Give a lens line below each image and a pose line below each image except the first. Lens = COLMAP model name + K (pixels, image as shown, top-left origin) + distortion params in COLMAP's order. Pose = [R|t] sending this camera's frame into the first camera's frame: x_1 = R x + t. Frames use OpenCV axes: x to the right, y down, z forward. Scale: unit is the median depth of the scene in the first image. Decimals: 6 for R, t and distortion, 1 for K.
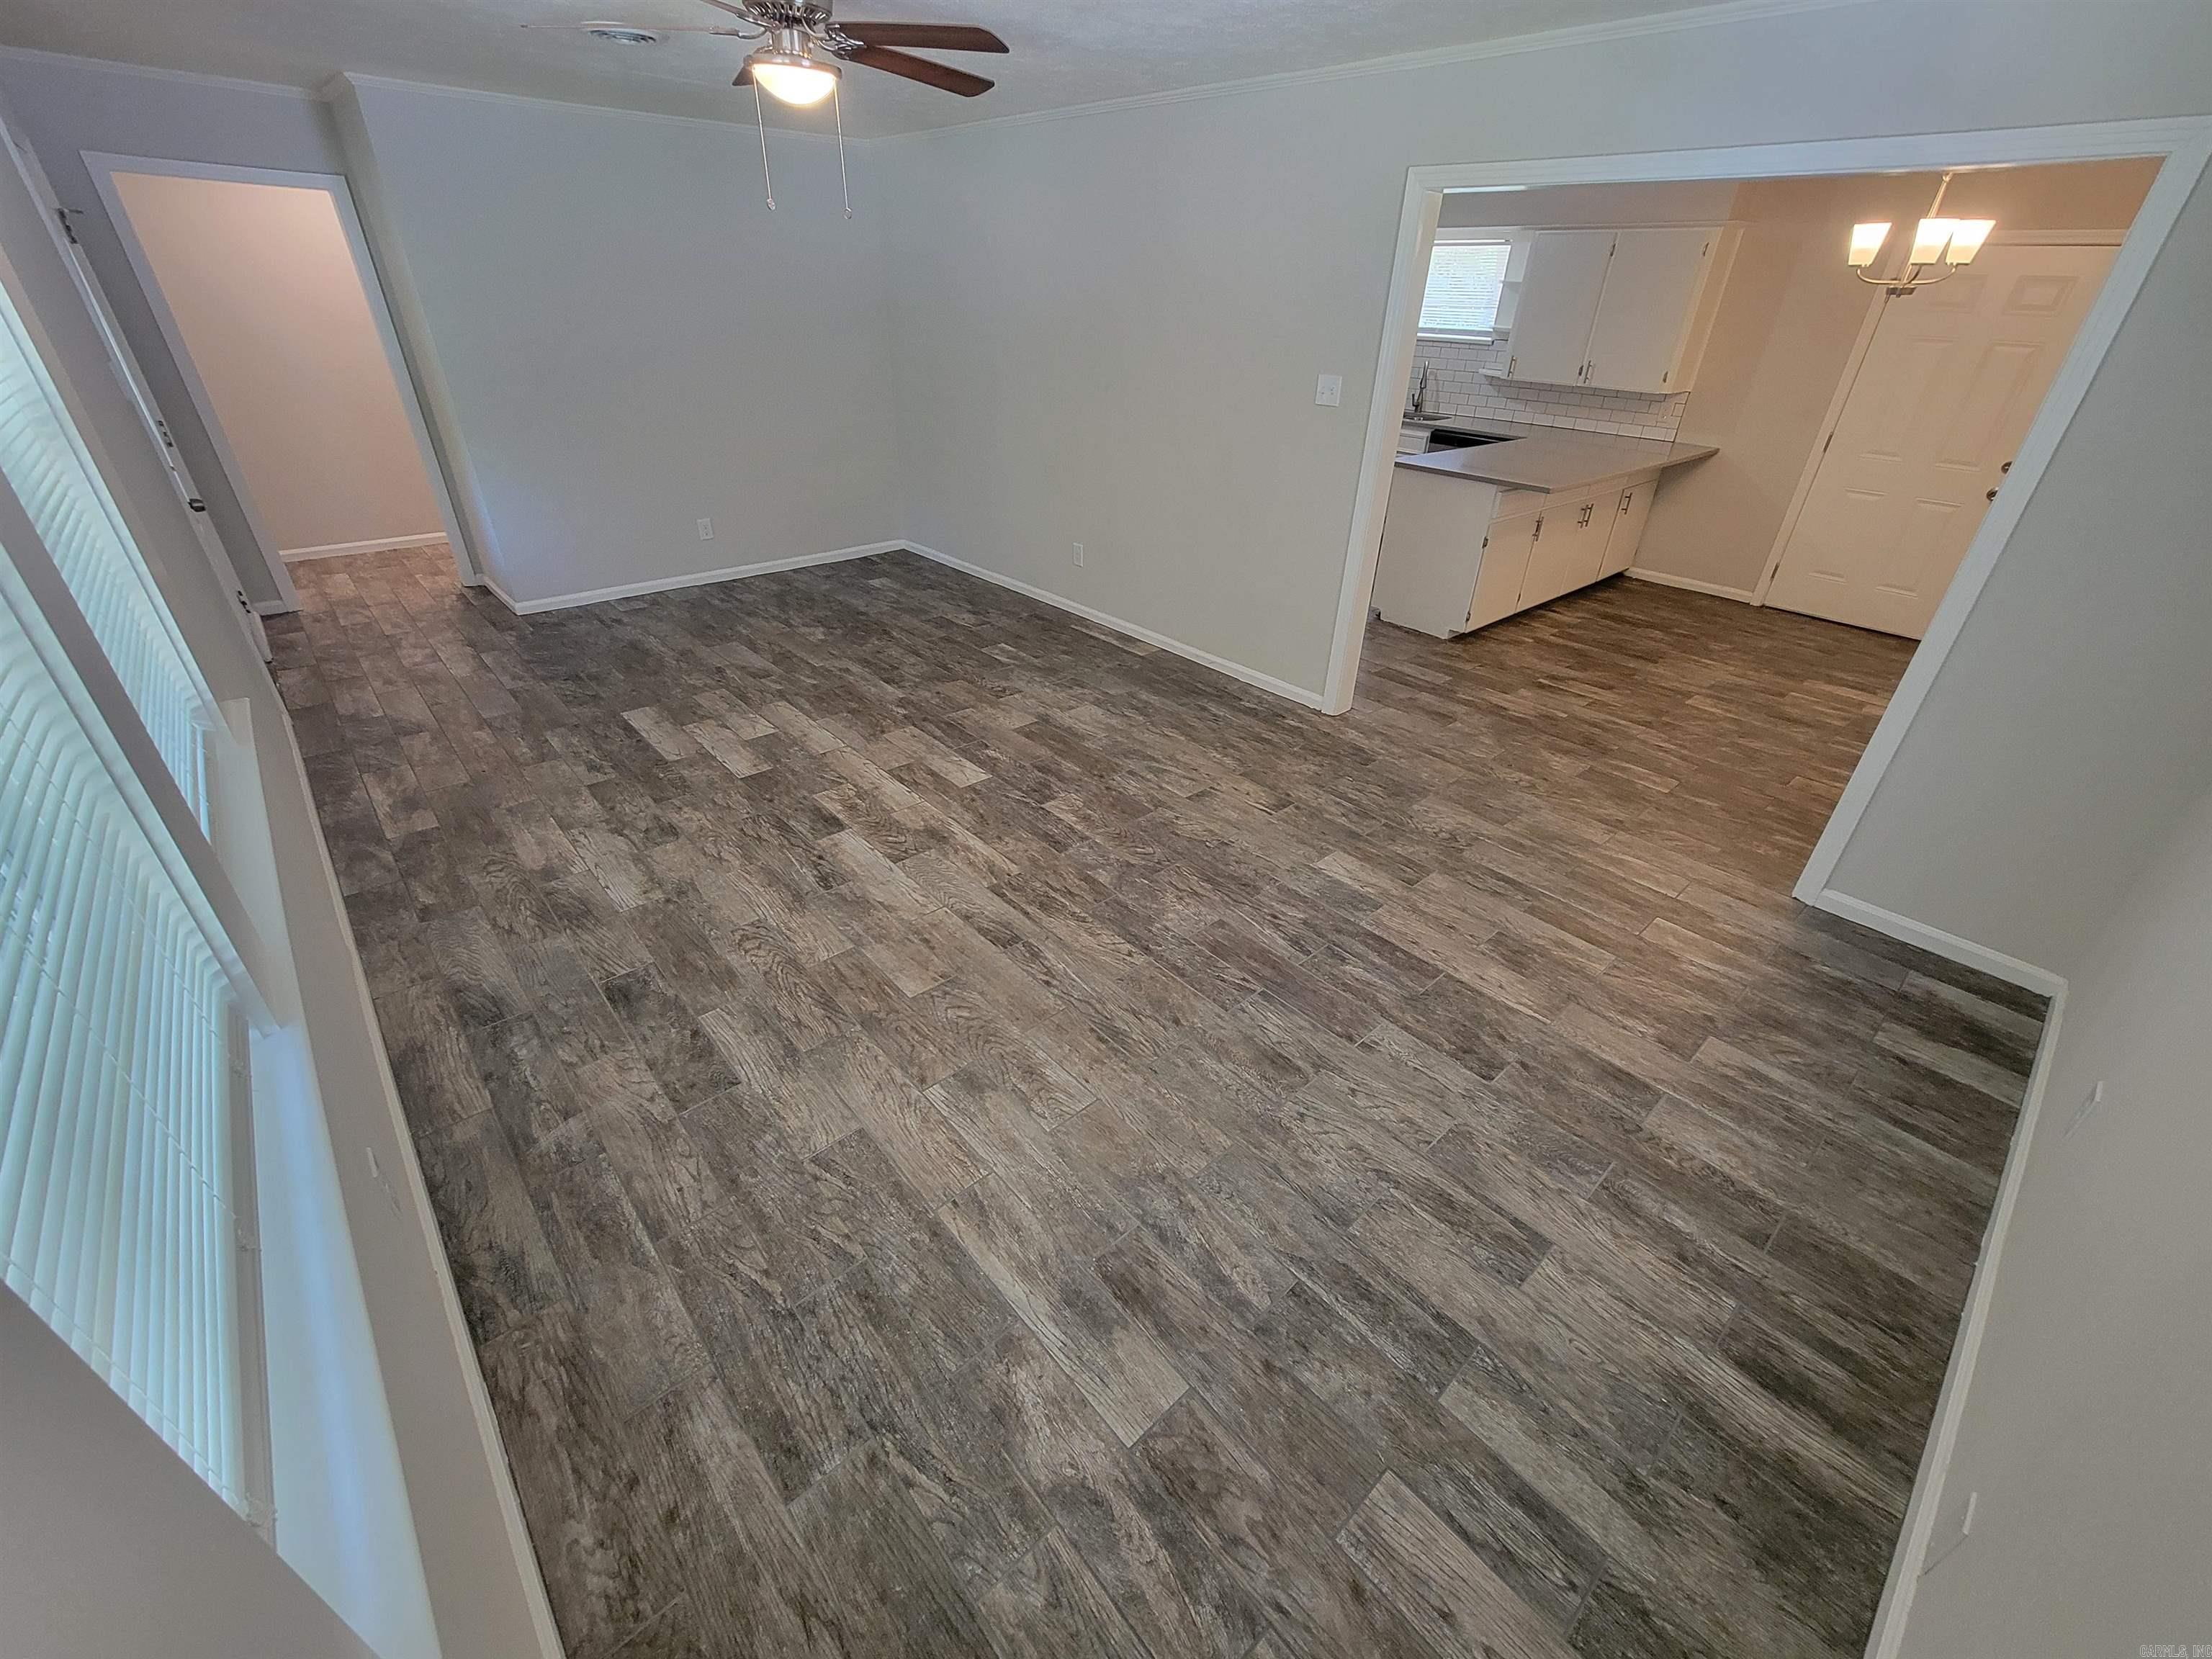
lens RADIAL K [[901.9, 0, 1106.1], [0, 901.9, 814.1], [0, 0, 1]] dist [-0.000790, 0.000251]
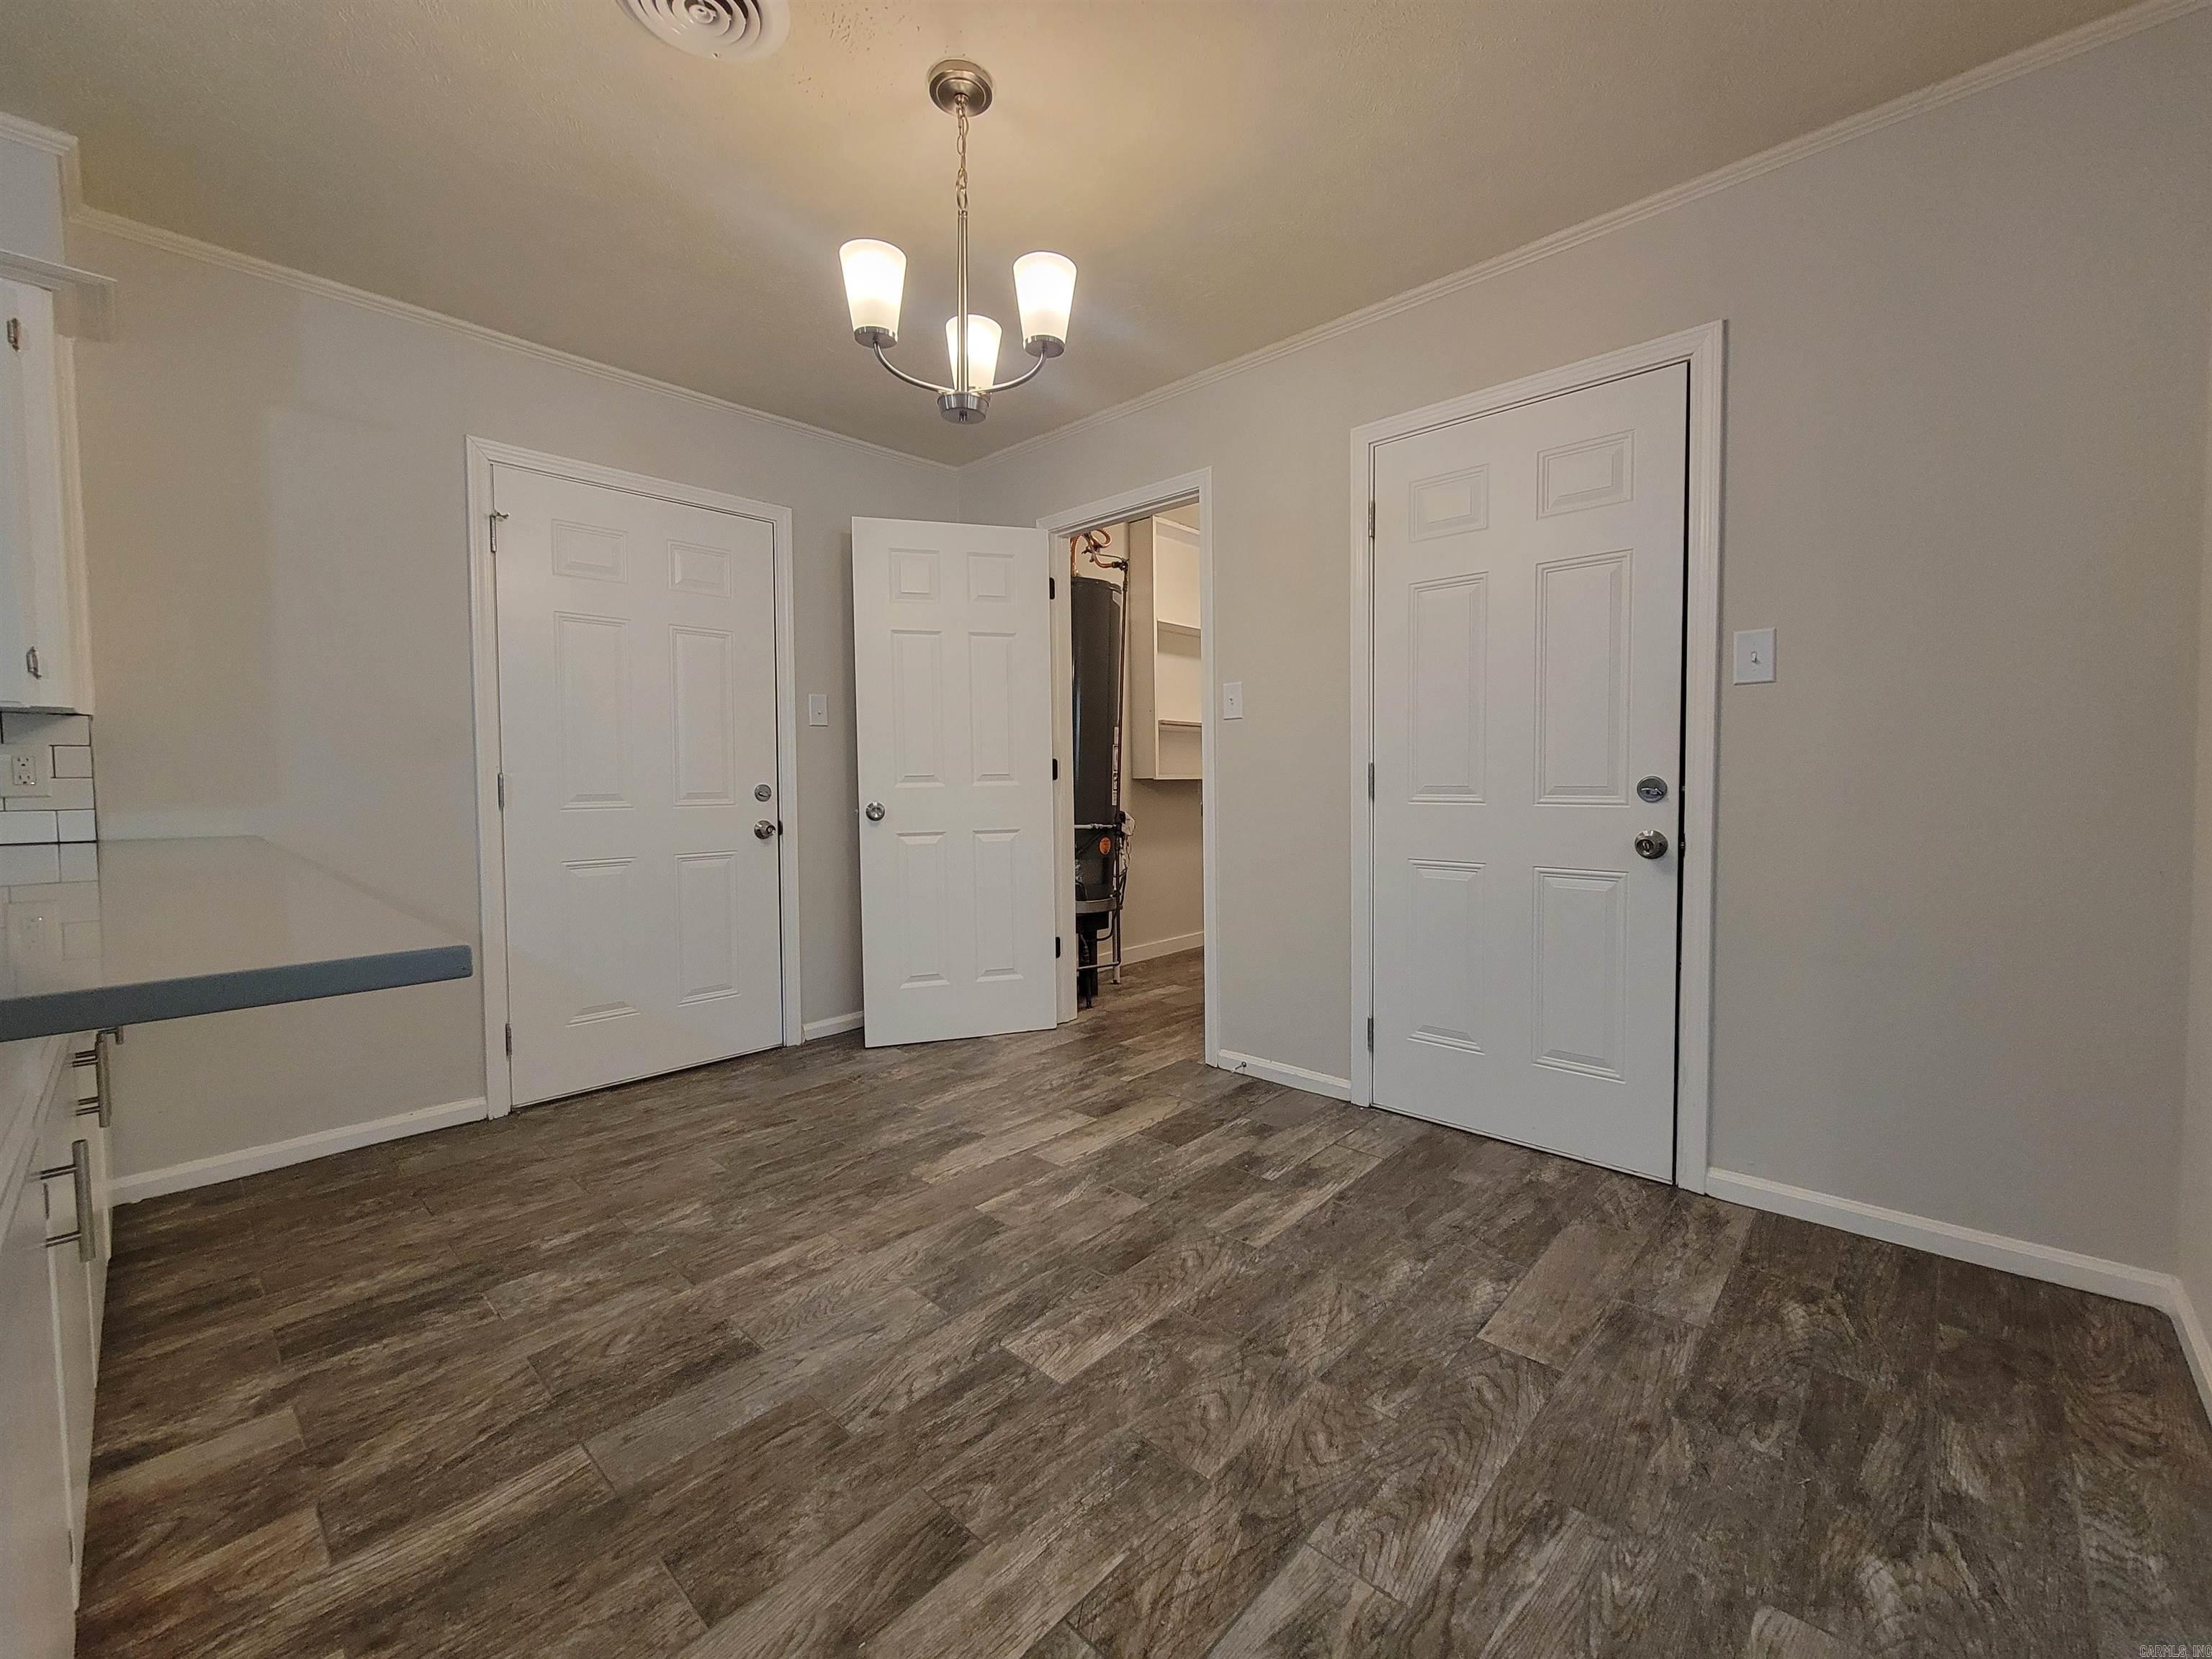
lens RADIAL K [[901.9, 0, 1106.1], [0, 901.9, 814.1], [0, 0, 1]] dist [-0.000790, 0.000251]
pose [[-0.088752, -0.071978, 0.993450, 0.421413], [0.511762, 0.852378, 0.107477, -0.457670], [-0.854531, 0.517949, -0.038814, 1.196796]]
